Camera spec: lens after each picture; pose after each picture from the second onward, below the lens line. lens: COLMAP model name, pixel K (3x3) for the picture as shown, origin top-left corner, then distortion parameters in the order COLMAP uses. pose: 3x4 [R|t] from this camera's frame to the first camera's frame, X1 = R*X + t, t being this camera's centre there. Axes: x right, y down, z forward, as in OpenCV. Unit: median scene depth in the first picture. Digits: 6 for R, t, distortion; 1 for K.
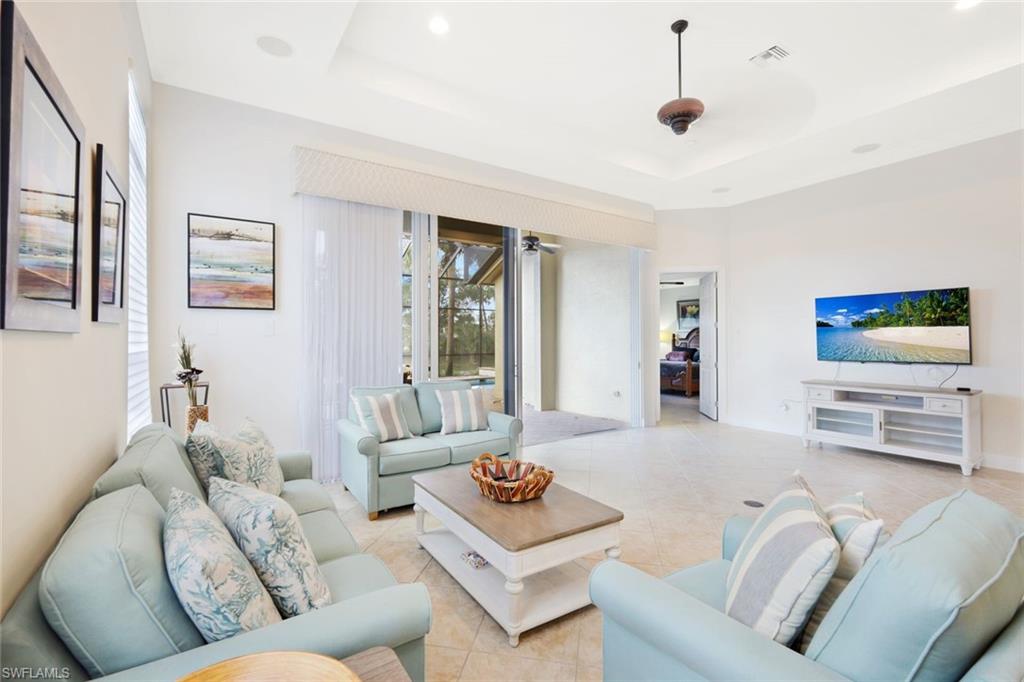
lens RADIAL K [[456.1, 0, 508.3], [0, 456.1, 335.8], [0, 0, 1]] dist [0.004175, 0.000677]
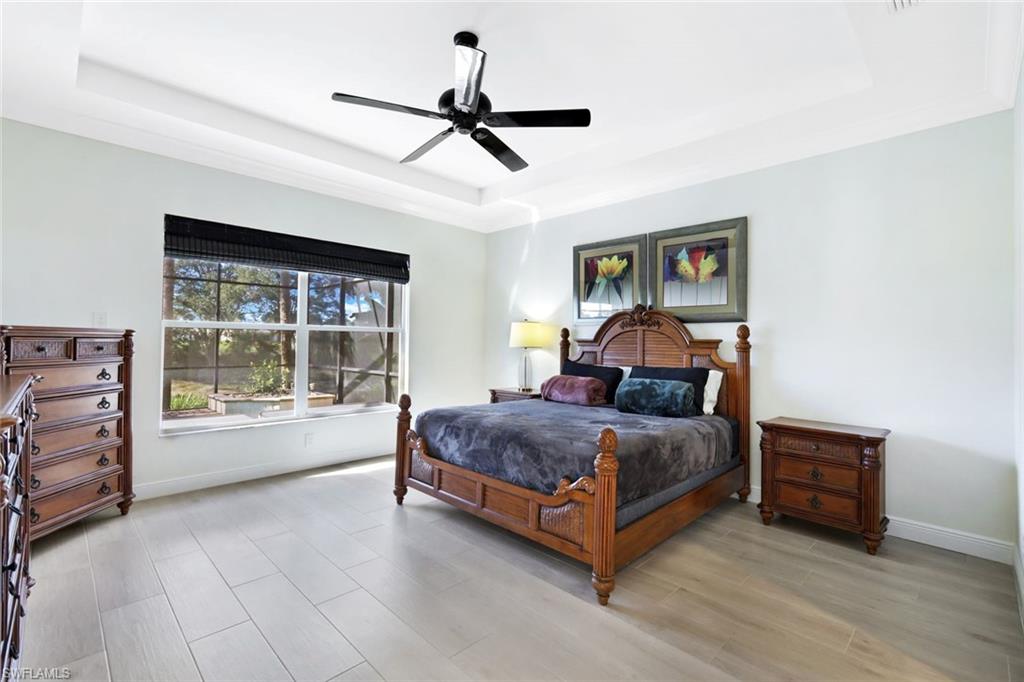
lens RADIAL K [[456.1, 0, 514.9], [0, 456.1, 337.6], [0, 0, 1]] dist [0.004175, 0.000677]
pose [[0.979126, 0.014299, 0.202752, 0.244330], [-0.014767, 0.999891, 0.000797, 0.004105], [-0.202719, -0.003774, 0.979230, 0.633134]]
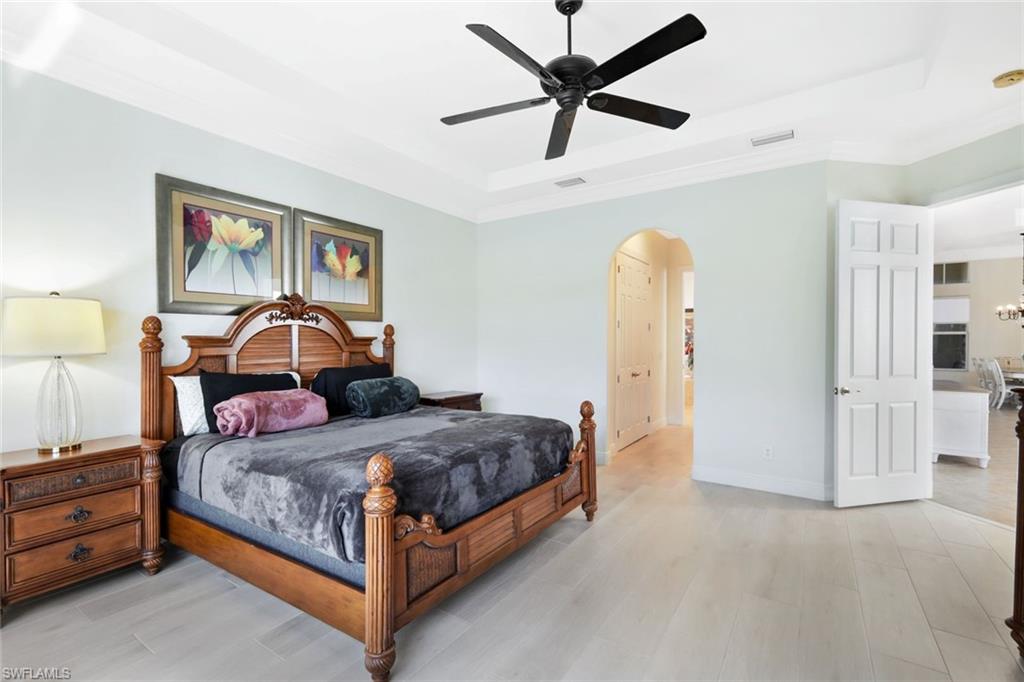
lens RADIAL K [[456.1, 0, 508.2], [0, 456.1, 345.0], [0, 0, 1]] dist [0.004175, 0.000677]
pose [[-0.377787, -0.007104, 0.925865, 0.091919], [-0.005964, 0.999968, 0.005240, 0.007252], [-0.925873, -0.003542, -0.377818, 0.946119]]
